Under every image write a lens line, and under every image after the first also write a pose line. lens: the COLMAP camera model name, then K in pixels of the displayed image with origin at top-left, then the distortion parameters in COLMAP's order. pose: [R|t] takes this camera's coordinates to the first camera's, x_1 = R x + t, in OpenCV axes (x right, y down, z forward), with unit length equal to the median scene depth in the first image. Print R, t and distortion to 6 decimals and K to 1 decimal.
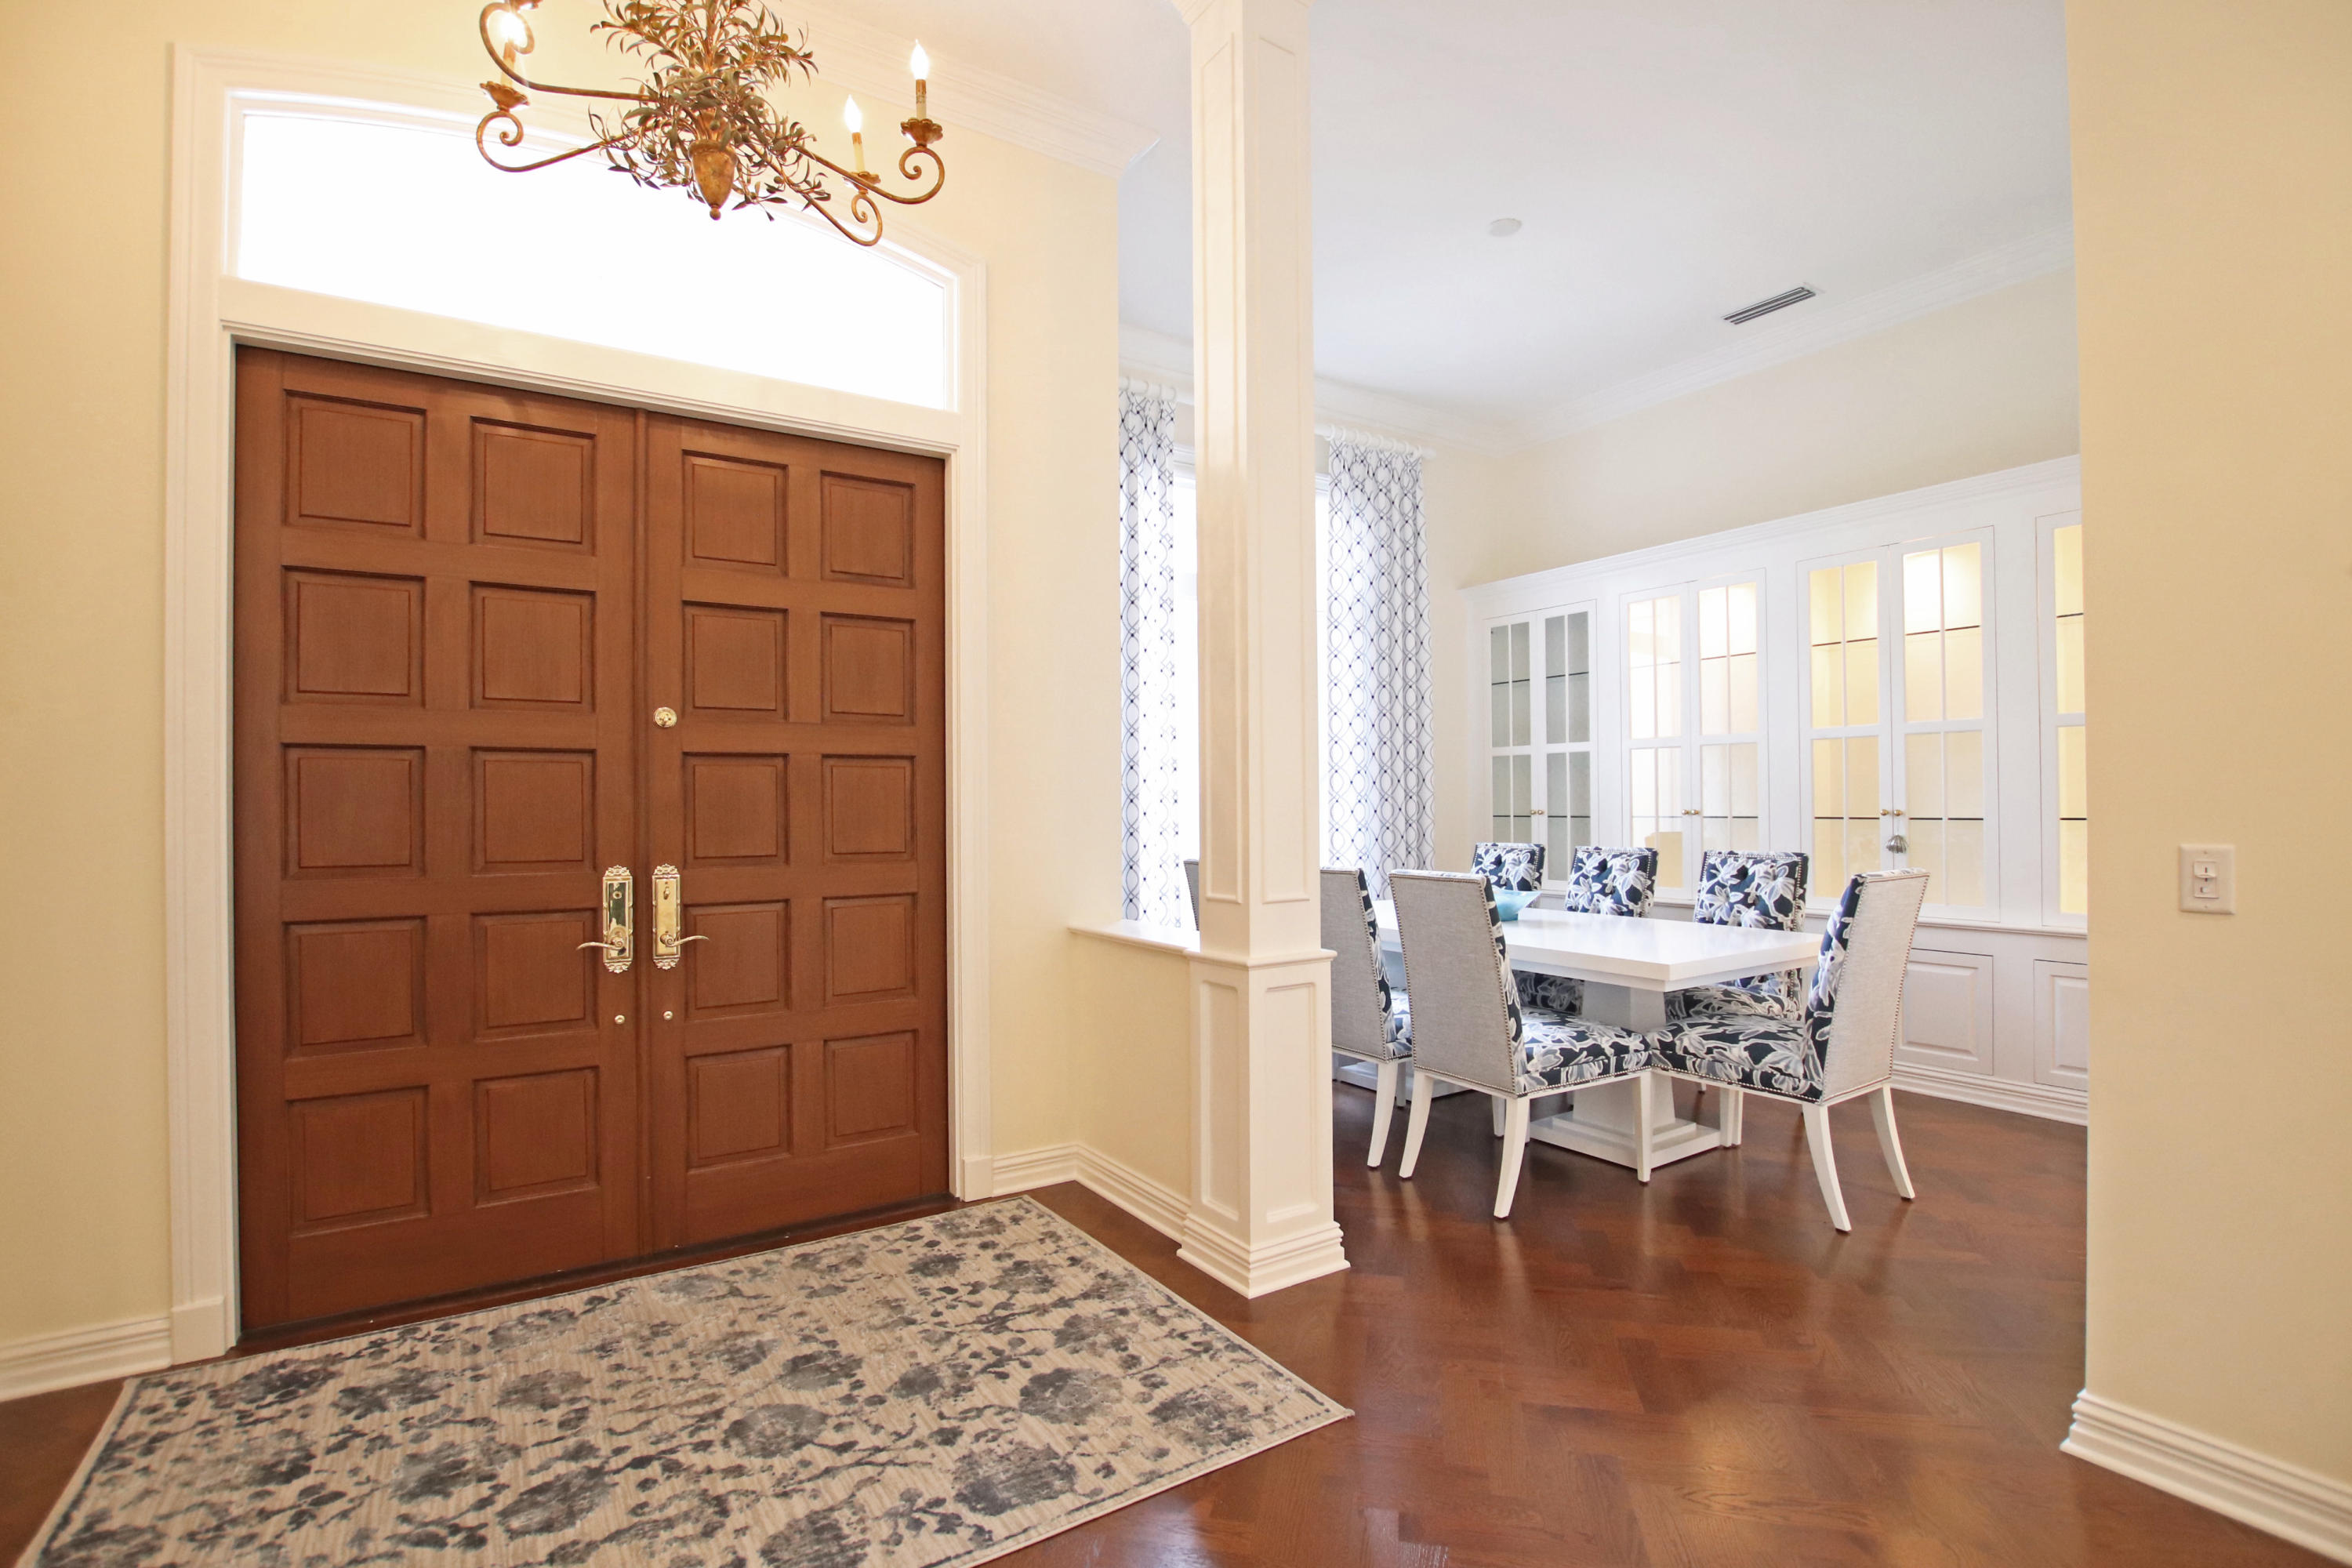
lens RADIAL K [[1094.1, 0, 1179.7], [0, 1094.1, 794.0], [0, 0, 1]] dist [-0.026743, 0.001215]
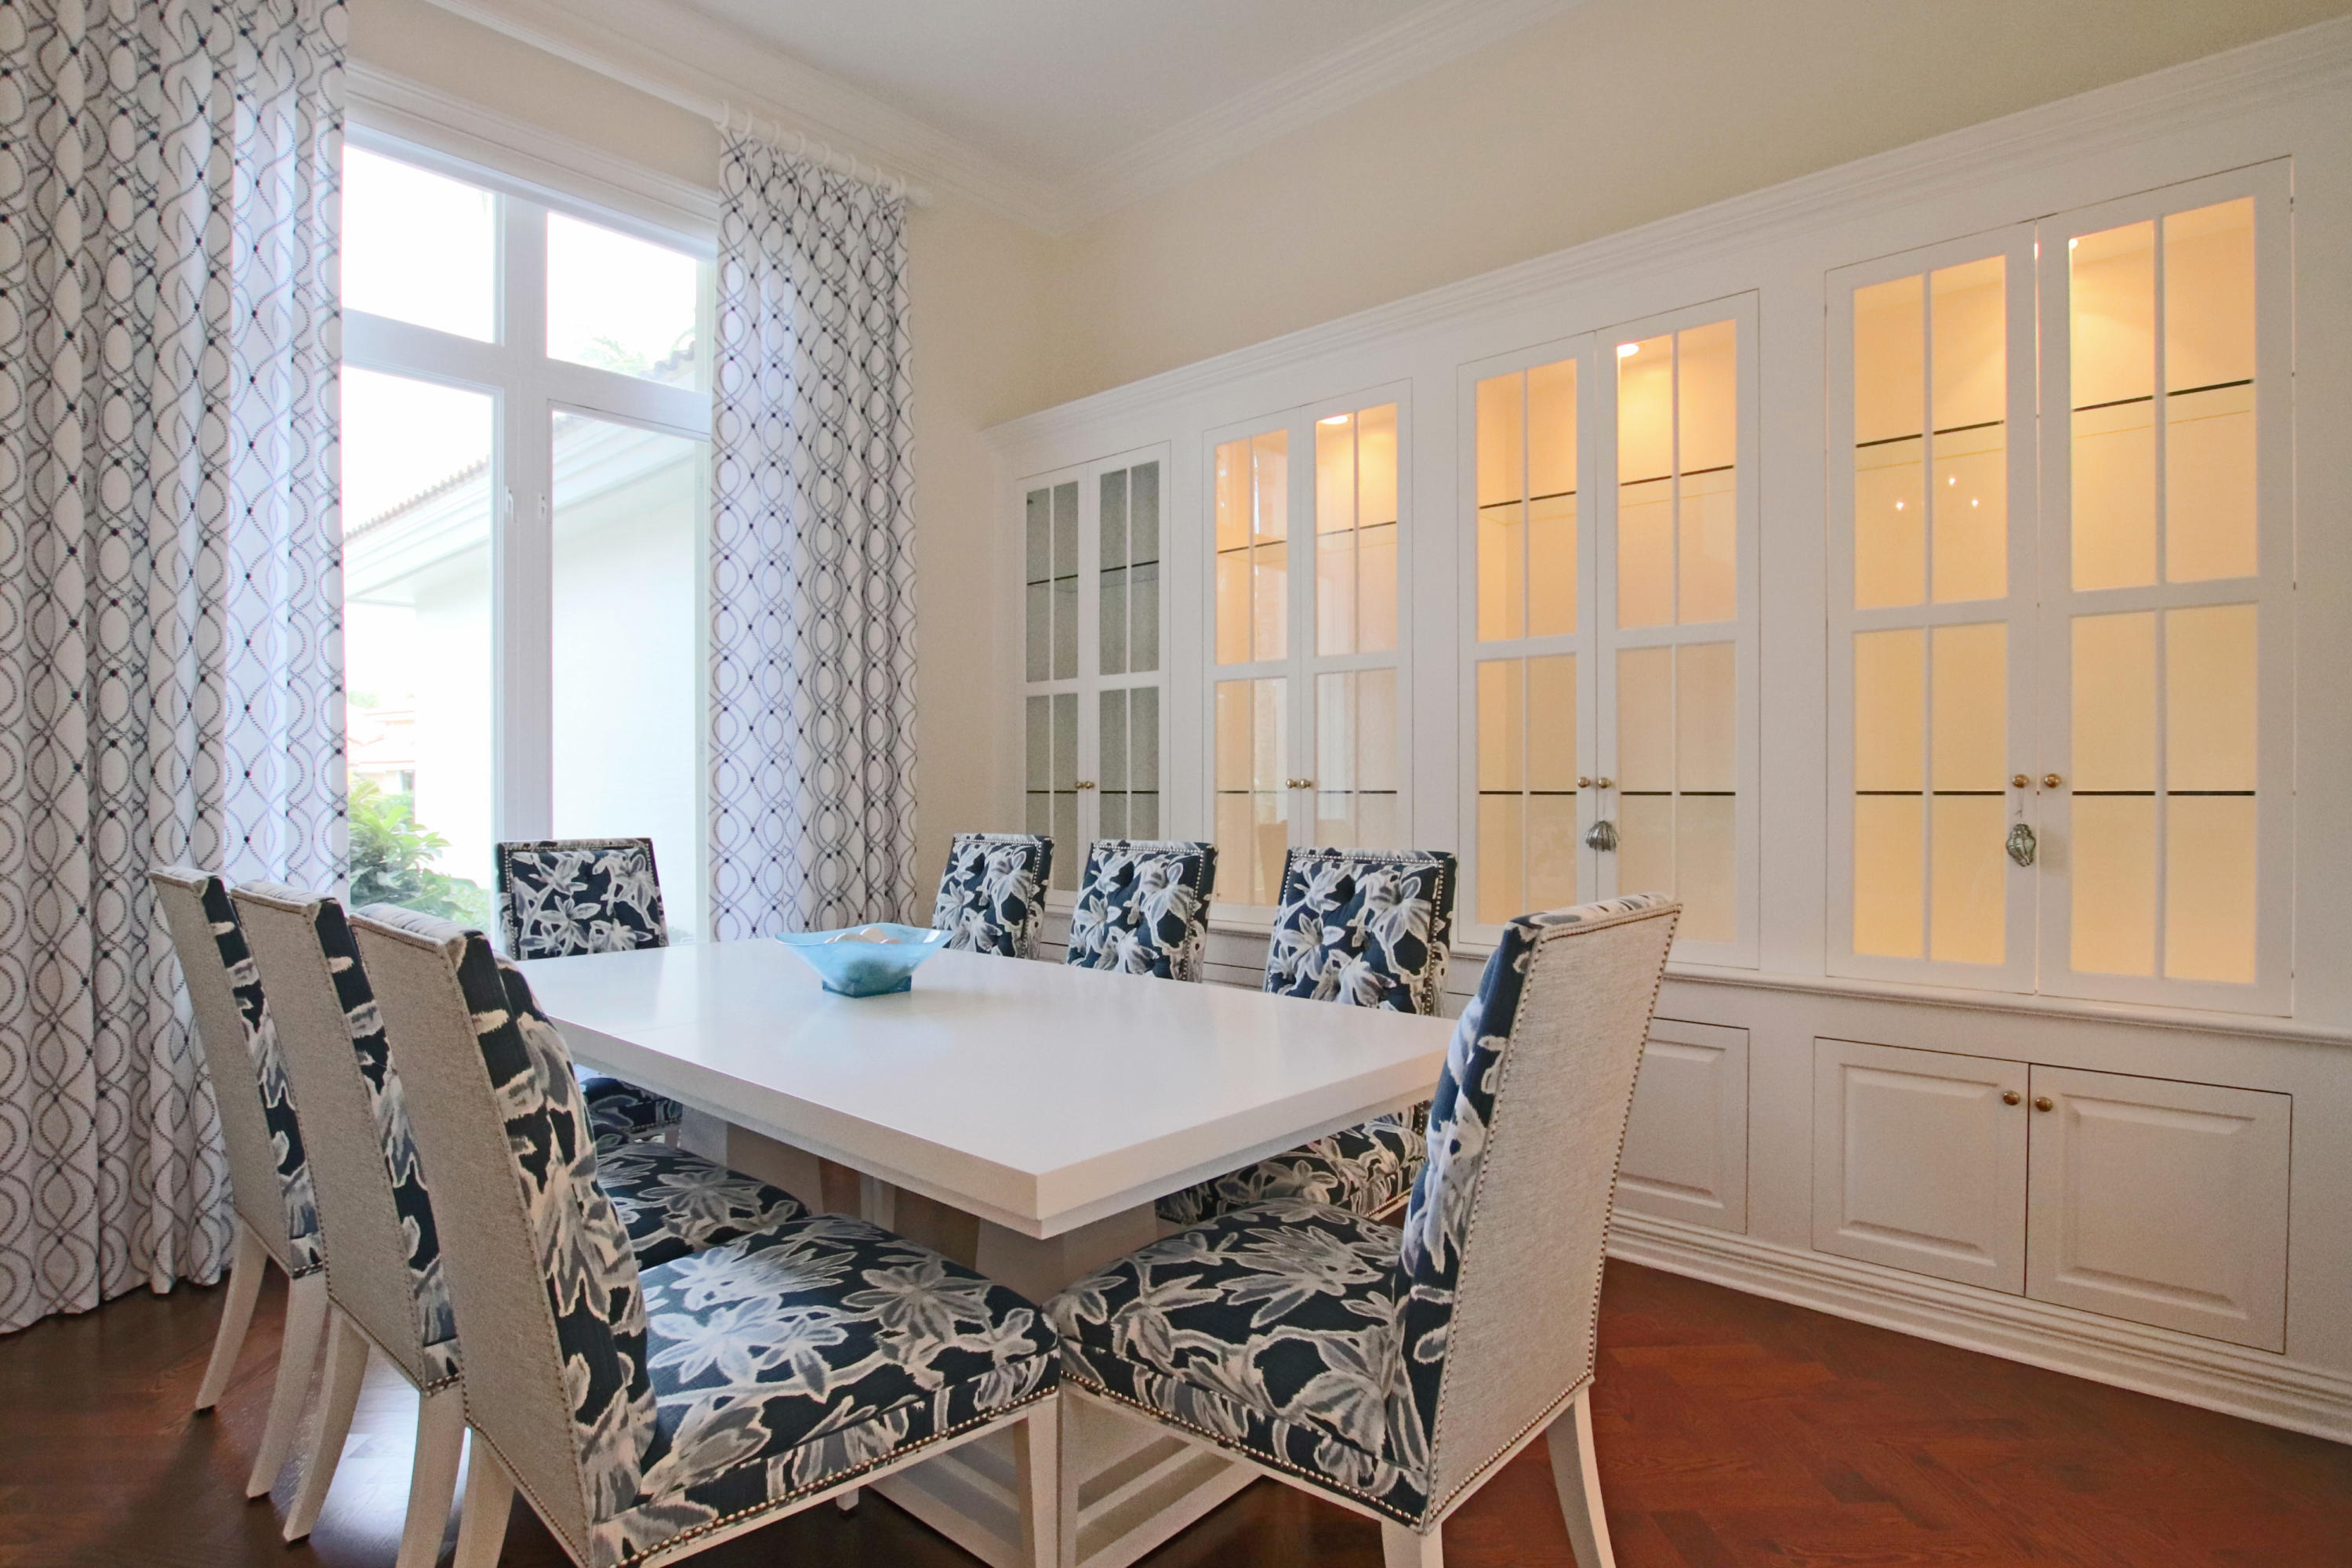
lens RADIAL K [[1227.4, 0, 1169.0], [0, 1227.4, 786.7], [0, 0, 1]] dist [-0.029441, 0.001214]
pose [[0.968462, 0.010003, 0.248960, 0.282698], [-0.011365, 0.999927, 0.004034, 0.020305], [-0.248902, -0.006736, 0.968505, 0.435846]]
